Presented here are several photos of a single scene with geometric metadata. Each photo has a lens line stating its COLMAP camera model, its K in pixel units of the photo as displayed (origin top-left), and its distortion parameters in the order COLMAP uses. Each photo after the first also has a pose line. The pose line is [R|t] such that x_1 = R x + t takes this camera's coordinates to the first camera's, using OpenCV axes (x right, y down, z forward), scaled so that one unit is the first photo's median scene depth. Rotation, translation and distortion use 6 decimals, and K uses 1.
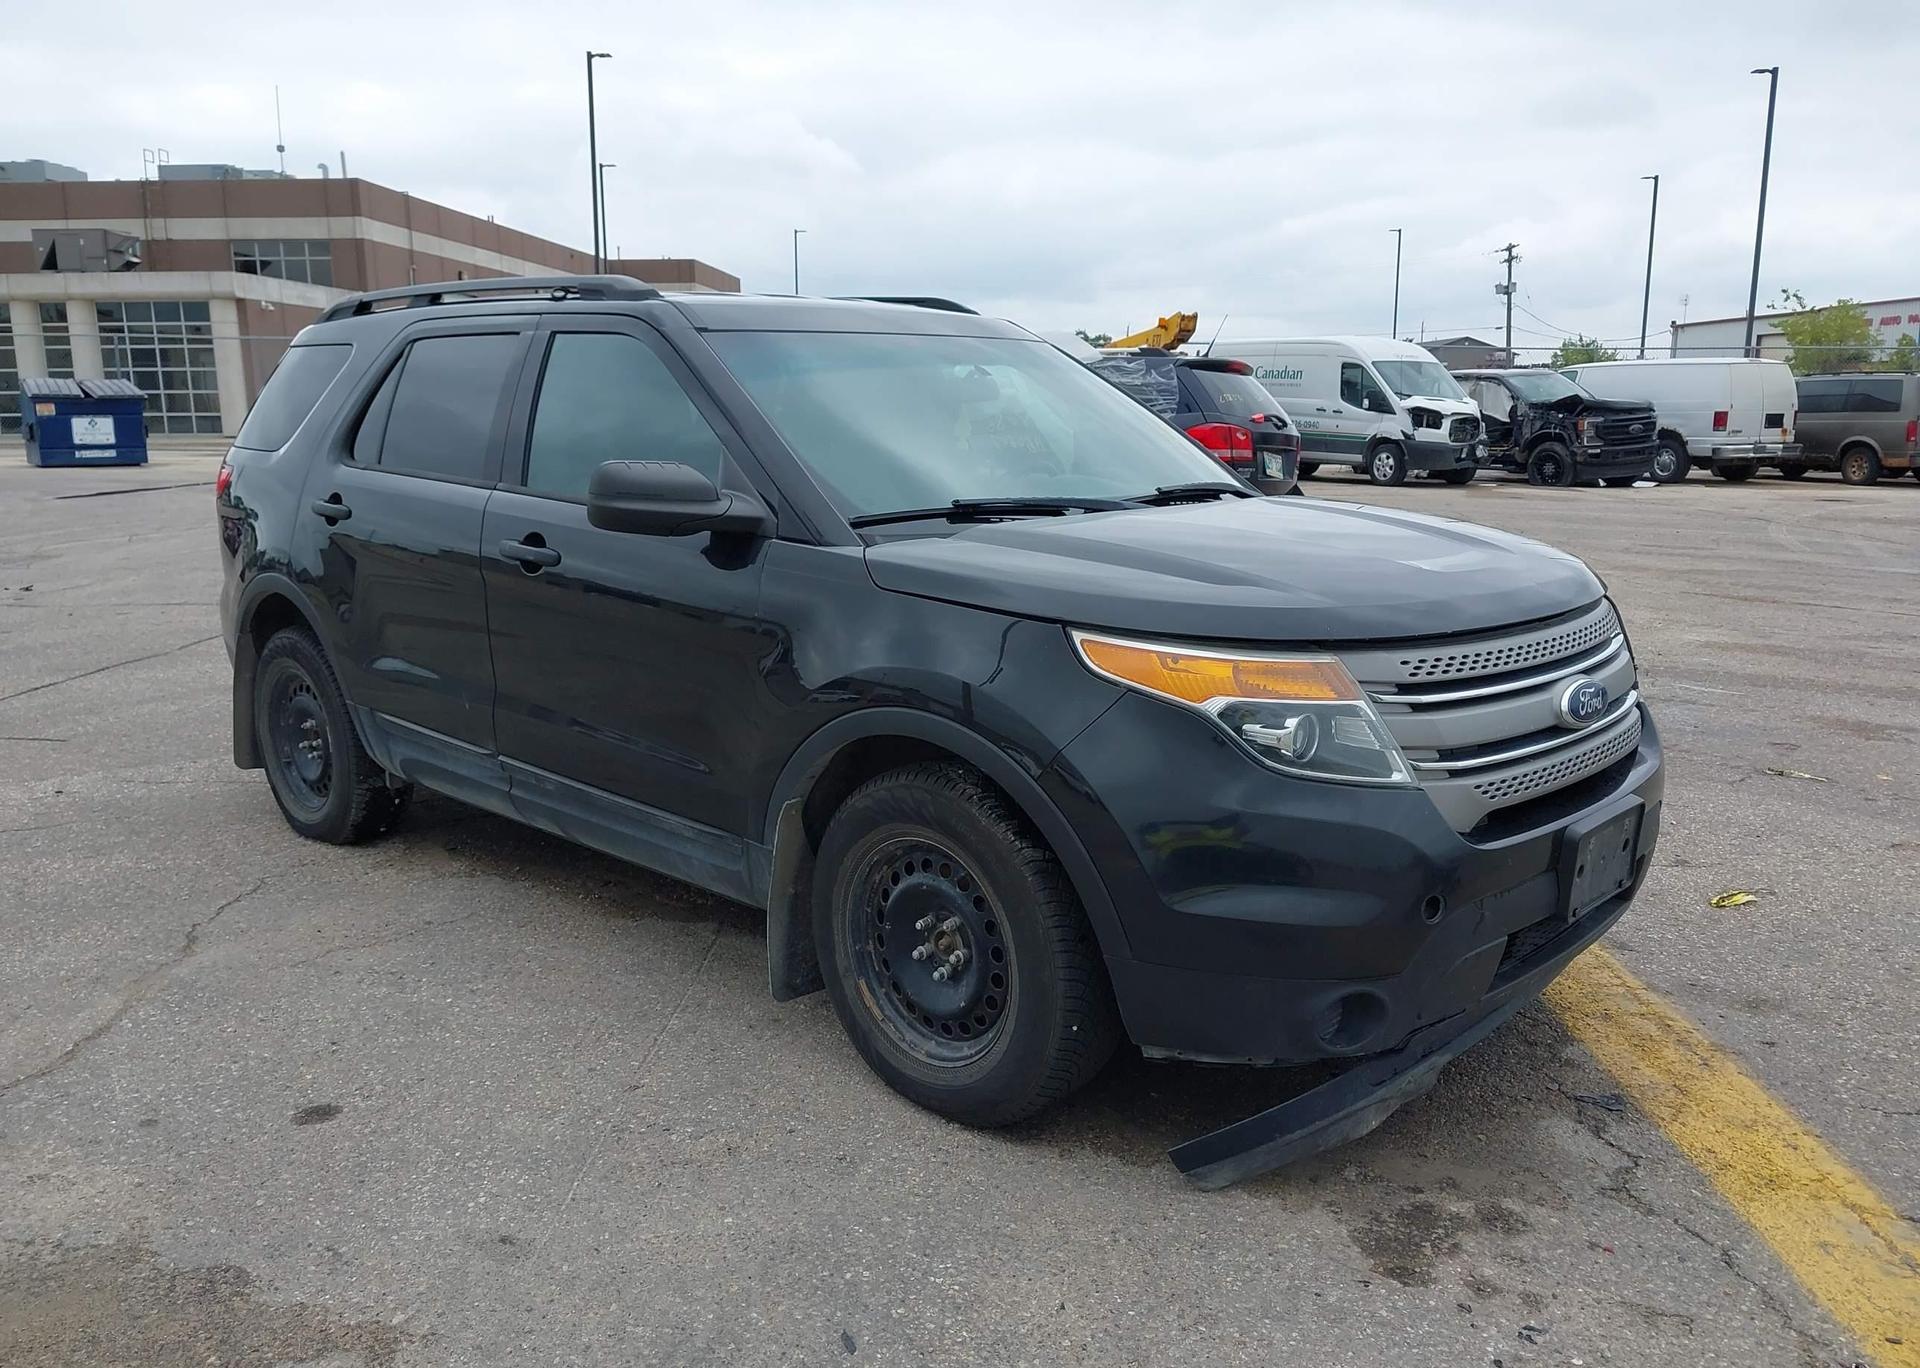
lens RADIAL K [[1511.9, 0, 960.0], [0, 1511.9, 684.0], [0, 0, 1]] dist [0.048760, -0.082271]
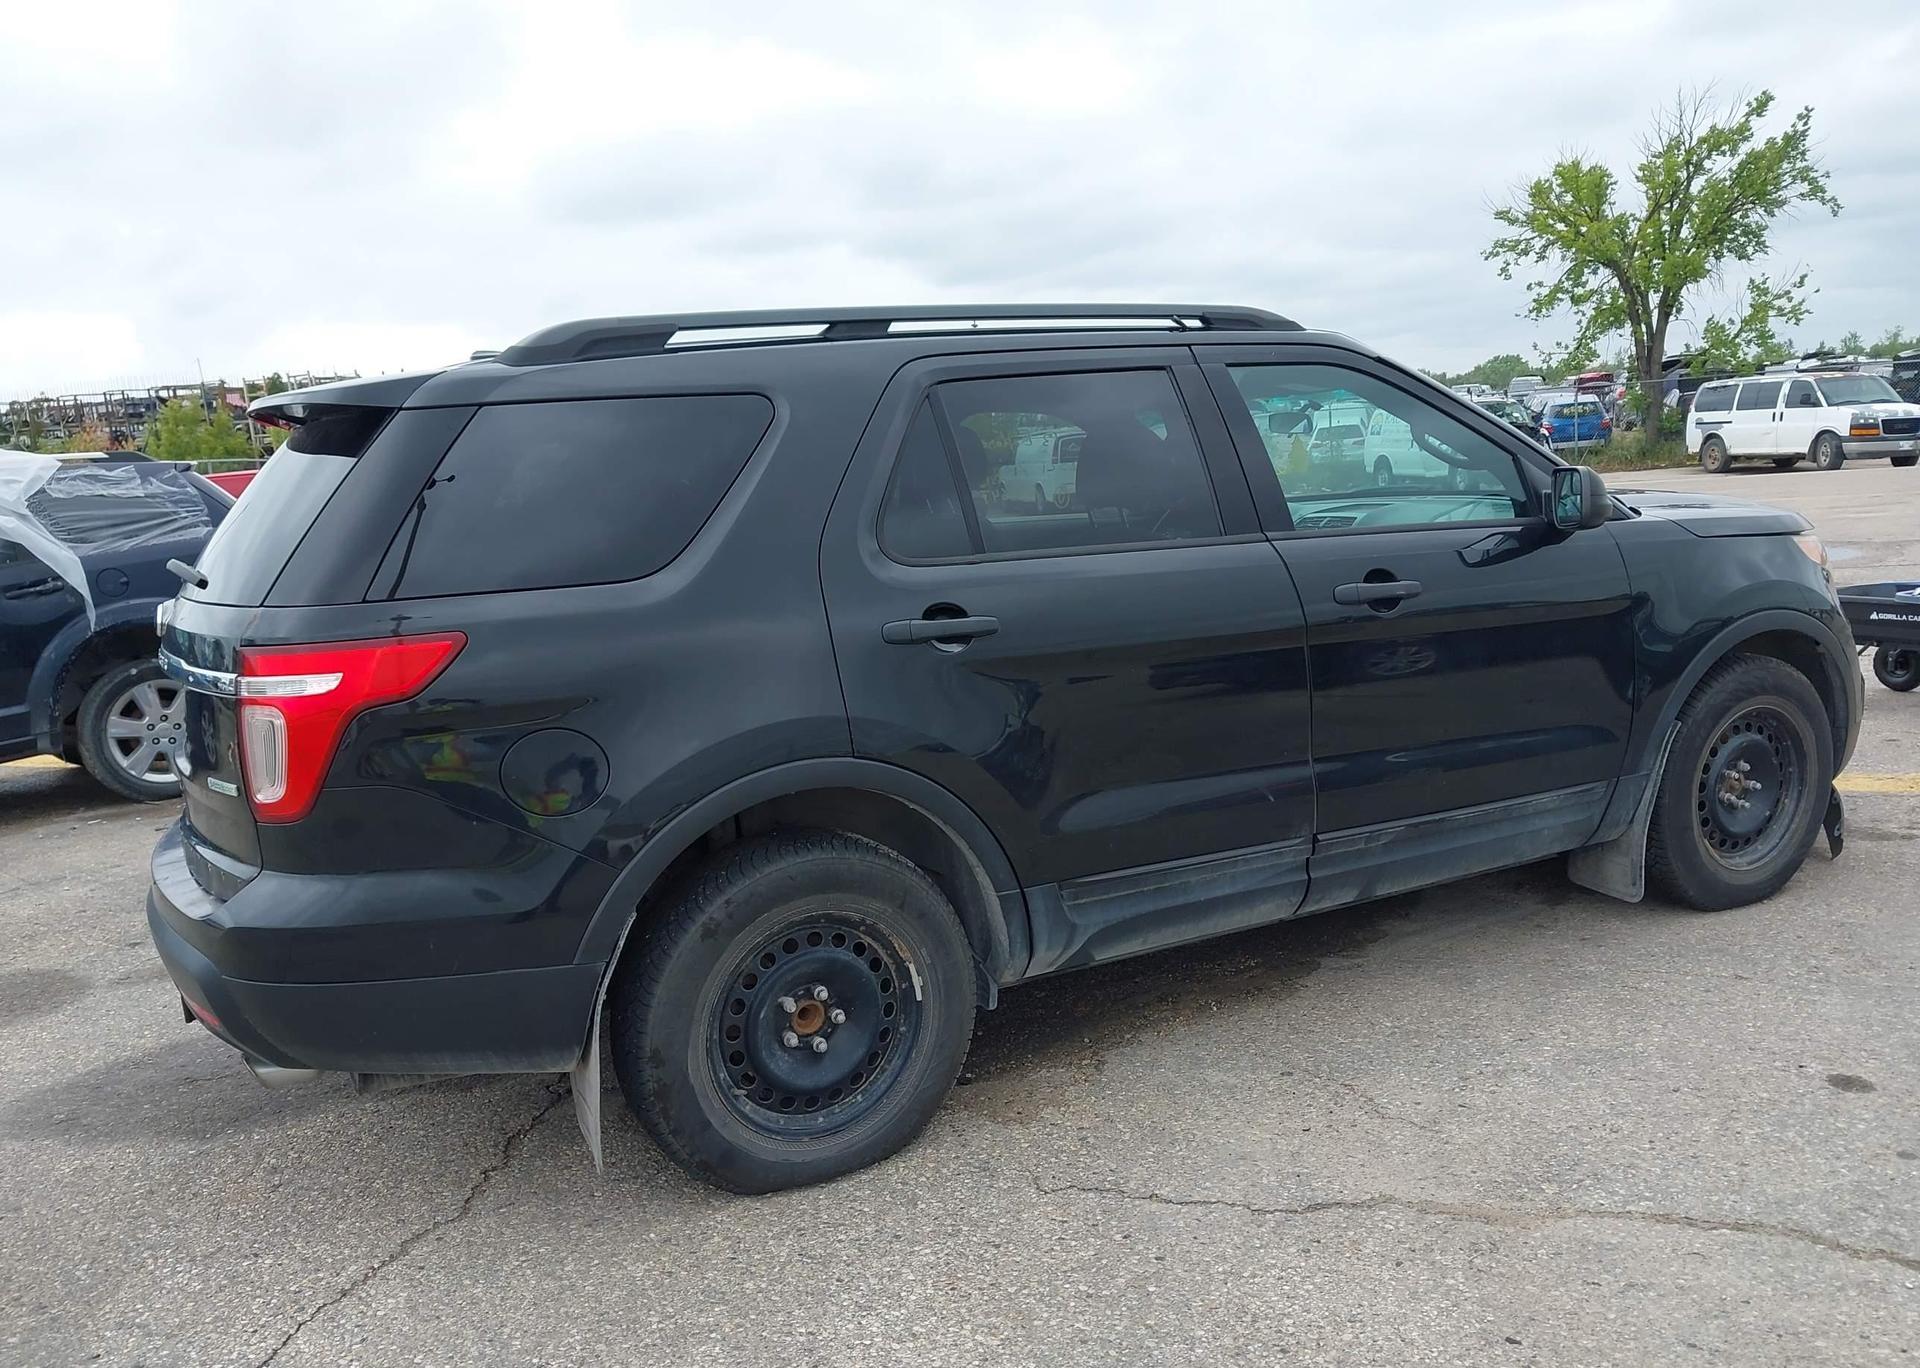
lens RADIAL K [[1495.0, 0, 960.0], [0, 1495.0, 684.0], [0, 0, 1]] dist [0.049141, -0.064086]
pose [[0.342438, -0.170470, 0.923946, -0.913235], [0.246207, 0.965318, 0.086852, -0.129025], [-0.906707, 0.197741, 0.372533, 0.663978]]
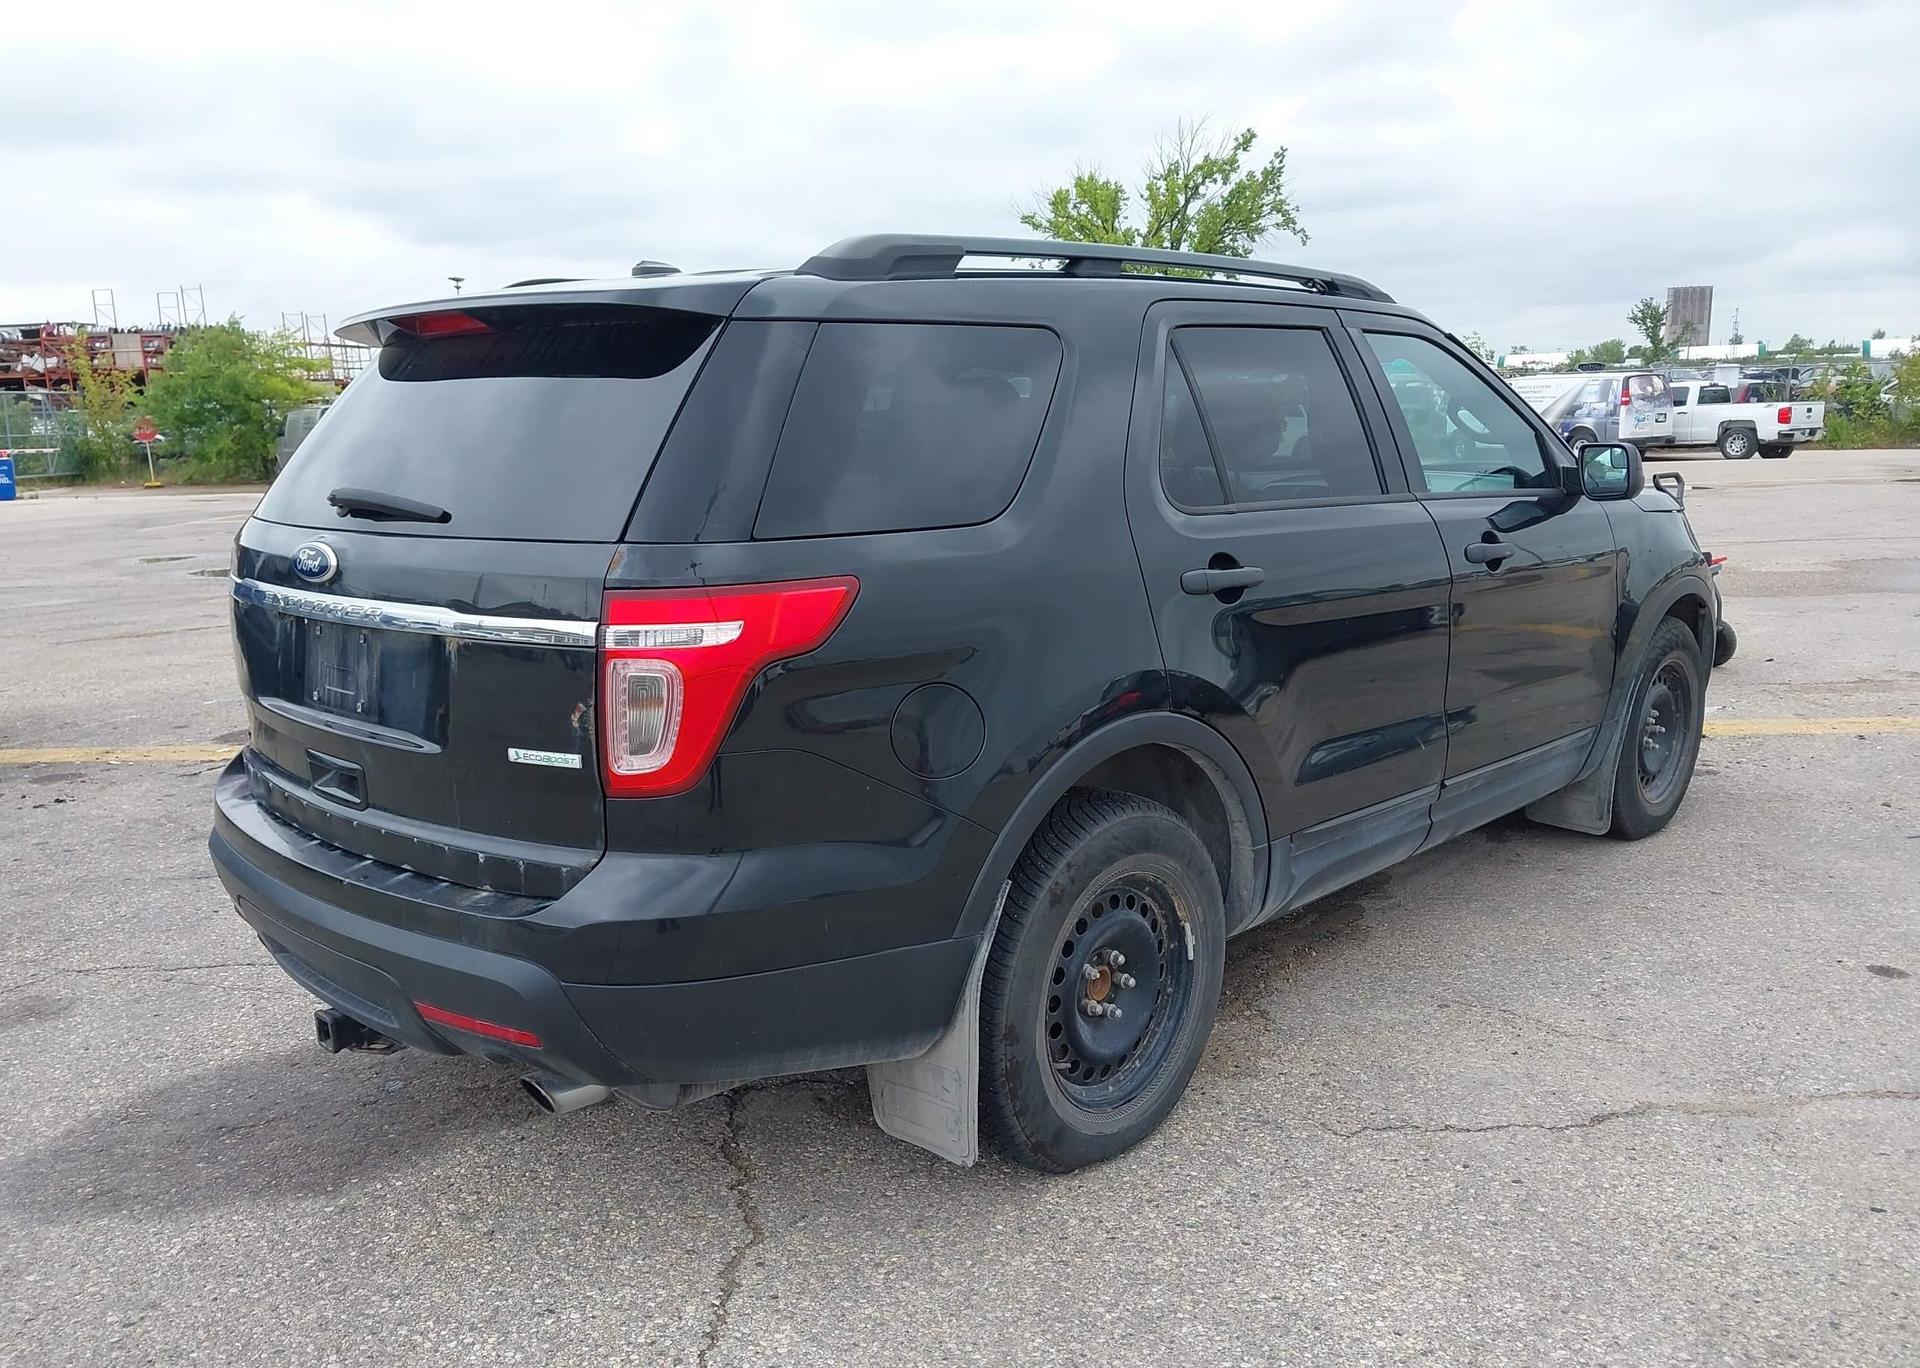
lens RADIAL K [[1498.5, 0, 960.0], [0, 1498.5, 684.0], [0, 0, 1]] dist [0.019270, -0.009986]
pose [[0.022383, -0.185081, 0.982468, -0.947159], [0.213365, 0.960958, 0.176168, -0.185833], [-0.976716, 0.205682, 0.060999, 0.958201]]
